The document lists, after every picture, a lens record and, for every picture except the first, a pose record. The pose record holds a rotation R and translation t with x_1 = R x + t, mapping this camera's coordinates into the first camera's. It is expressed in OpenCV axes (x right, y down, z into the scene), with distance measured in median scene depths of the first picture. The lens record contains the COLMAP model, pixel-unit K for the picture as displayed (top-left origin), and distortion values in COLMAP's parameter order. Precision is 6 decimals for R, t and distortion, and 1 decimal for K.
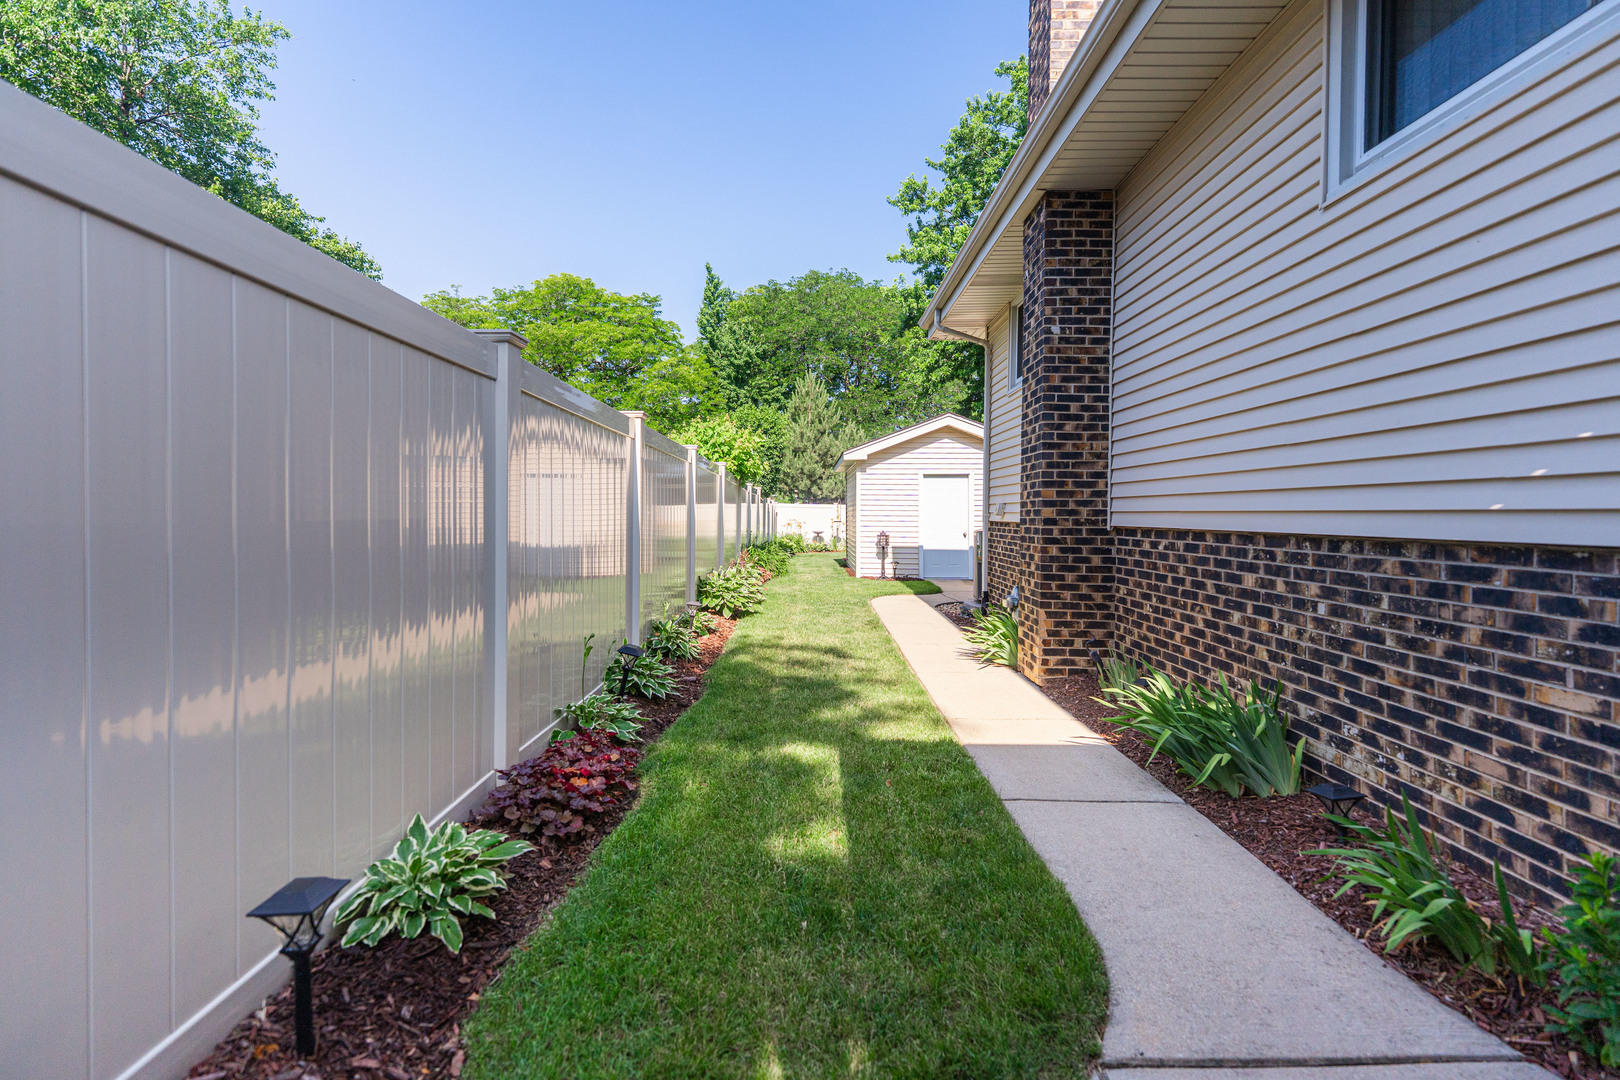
lens RADIAL K [[665.0, 0, 808.1], [0, 665.0, 528.8], [0, 0, 1]] dist [-0.004717, 0.002637]
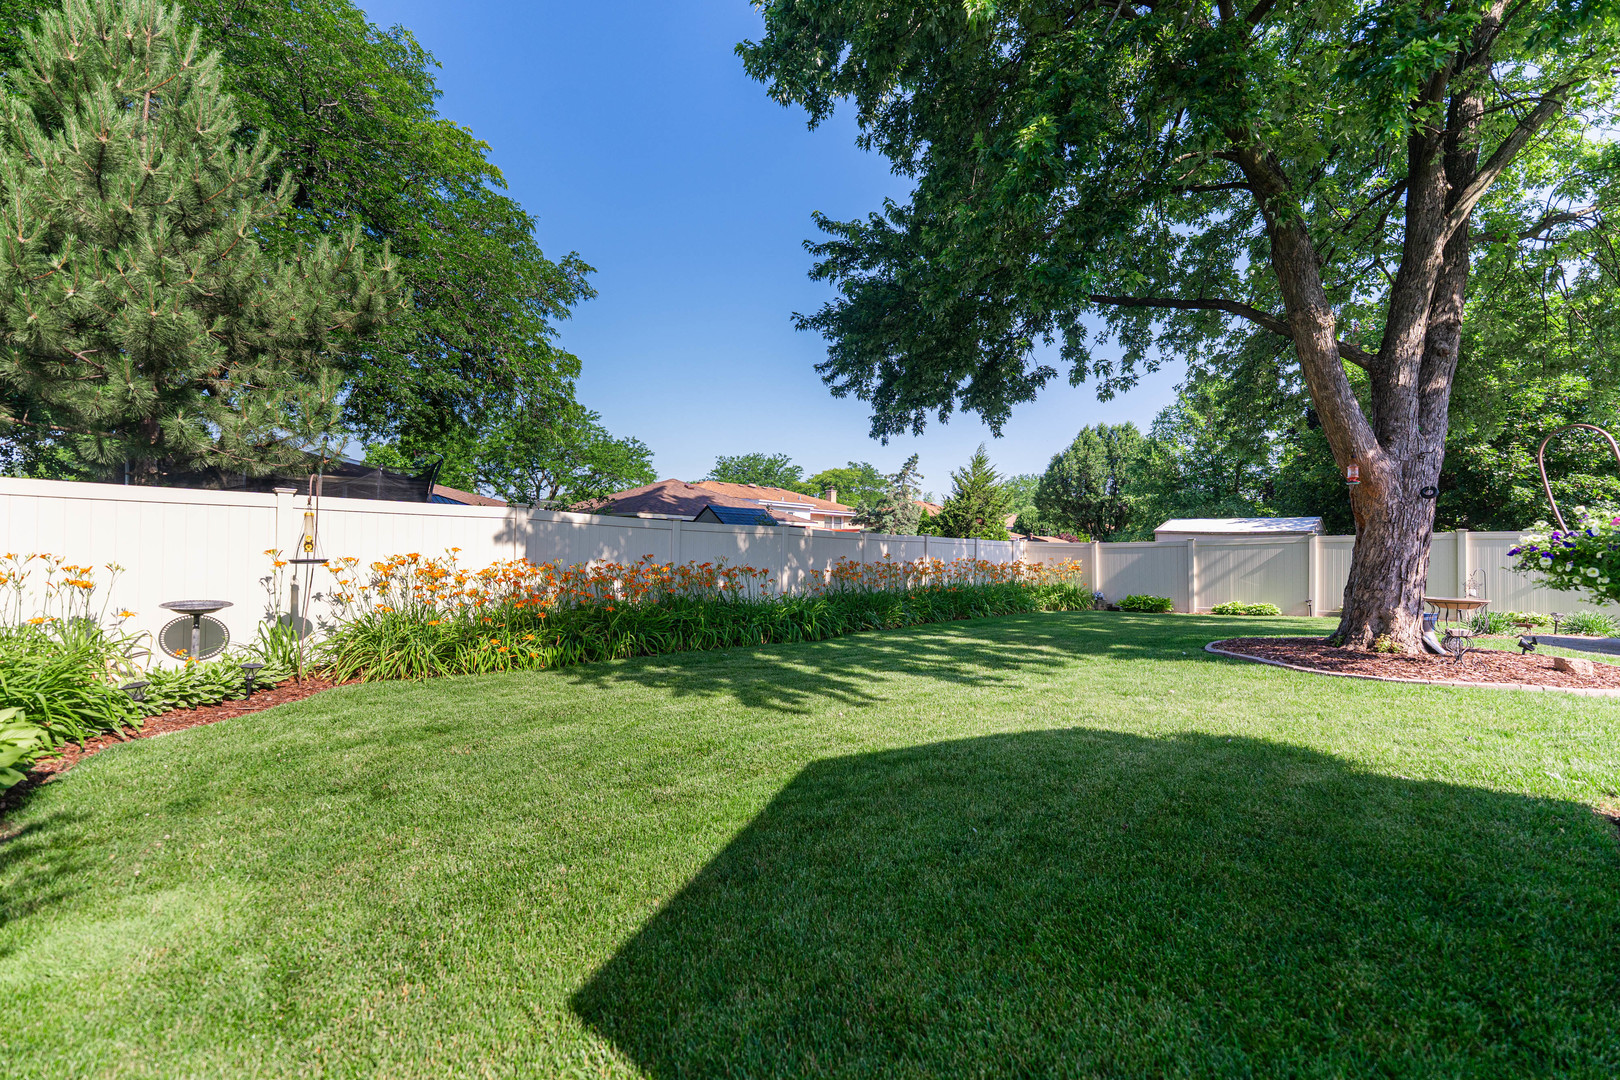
lens RADIAL K [[665.0, 0, 810.6], [0, 665.0, 544.7], [0, 0, 1]] dist [-0.004717, 0.002637]
pose [[0.686074, 0.008195, 0.727486, -0.007030], [0.001309, 0.999921, -0.012499, -0.013853], [-0.727531, 0.009528, 0.686009, 0.678475]]
